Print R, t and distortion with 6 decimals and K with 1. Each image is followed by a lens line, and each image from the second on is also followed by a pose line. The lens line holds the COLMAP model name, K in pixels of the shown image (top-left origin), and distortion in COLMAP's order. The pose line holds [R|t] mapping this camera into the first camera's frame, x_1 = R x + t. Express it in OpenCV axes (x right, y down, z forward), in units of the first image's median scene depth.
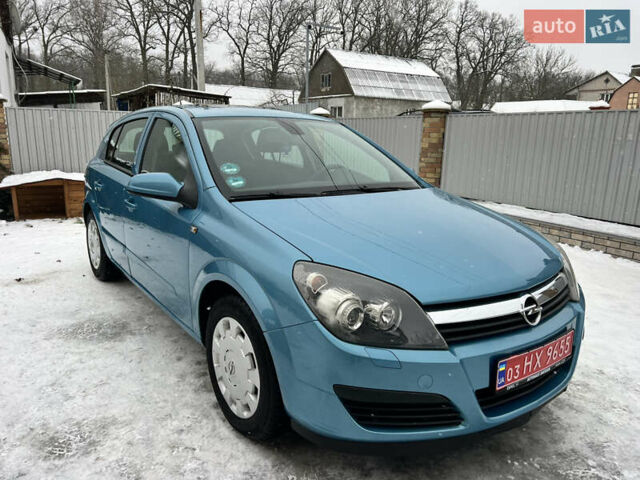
lens RADIAL K [[474.4, 0, 320.0], [0, 474.4, 240.0], [0, 0, 1]] dist [0.006177, -0.003229]
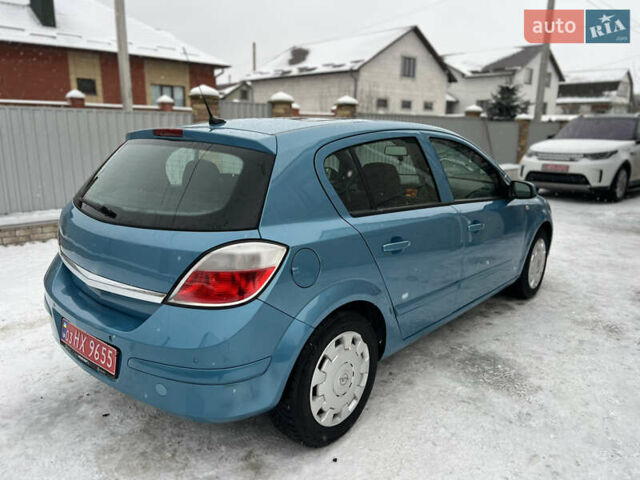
lens RADIAL K [[474.4, 0, 320.0], [0, 474.4, 240.0], [0, 0, 1]] dist [0.006177, -0.003229]
pose [[-0.198085, -0.246133, 0.948779, -1.204296], [0.205609, 0.935989, 0.285742, -0.371182], [-0.958377, 0.251679, -0.134799, 1.370319]]
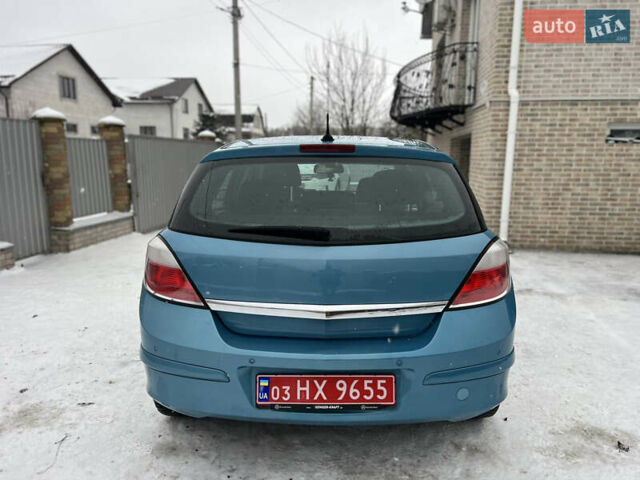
lens RADIAL K [[474.4, 0, 320.0], [0, 474.4, 240.0], [0, 0, 1]] dist [0.006177, -0.003229]
pose [[-0.776198, -0.132594, 0.616389, -0.812905], [0.119958, 0.928720, 0.350841, -0.495353], [-0.618972, 0.346263, -0.704965, 2.068882]]
